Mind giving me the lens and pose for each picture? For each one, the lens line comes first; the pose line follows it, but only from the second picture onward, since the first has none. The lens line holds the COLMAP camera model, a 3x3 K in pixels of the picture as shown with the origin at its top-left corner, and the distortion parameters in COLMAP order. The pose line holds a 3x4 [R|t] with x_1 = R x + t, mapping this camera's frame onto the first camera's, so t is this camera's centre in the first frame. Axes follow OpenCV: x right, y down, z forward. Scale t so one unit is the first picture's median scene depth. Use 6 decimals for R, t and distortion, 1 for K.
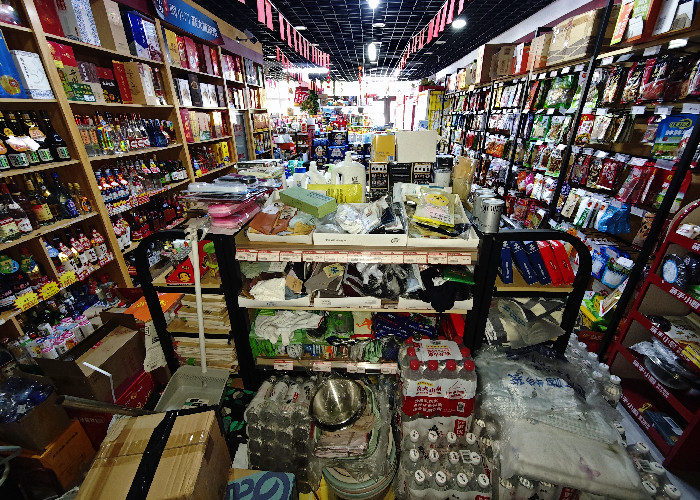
lens RADIAL K [[290.8, 0, 350.1], [0, 290.8, 242.8], [0, 0, 1]] dist [-0.000633, 0.000130]
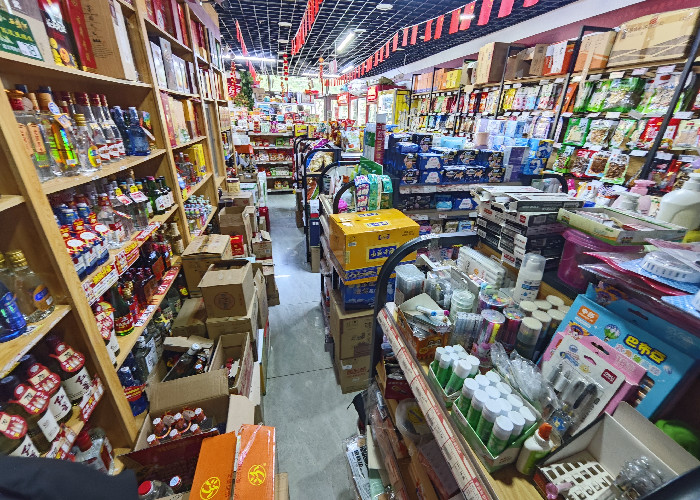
lens RADIAL K [[290.8, 0, 350.1], [0, 290.8, 242.8], [0, 0, 1]] dist [-0.000633, 0.000130]
pose [[0.956371, -0.089615, 0.278071, -0.439835], [0.089557, 0.995898, 0.012937, -0.132048], [-0.278090, 0.012530, 0.960473, 0.345337]]
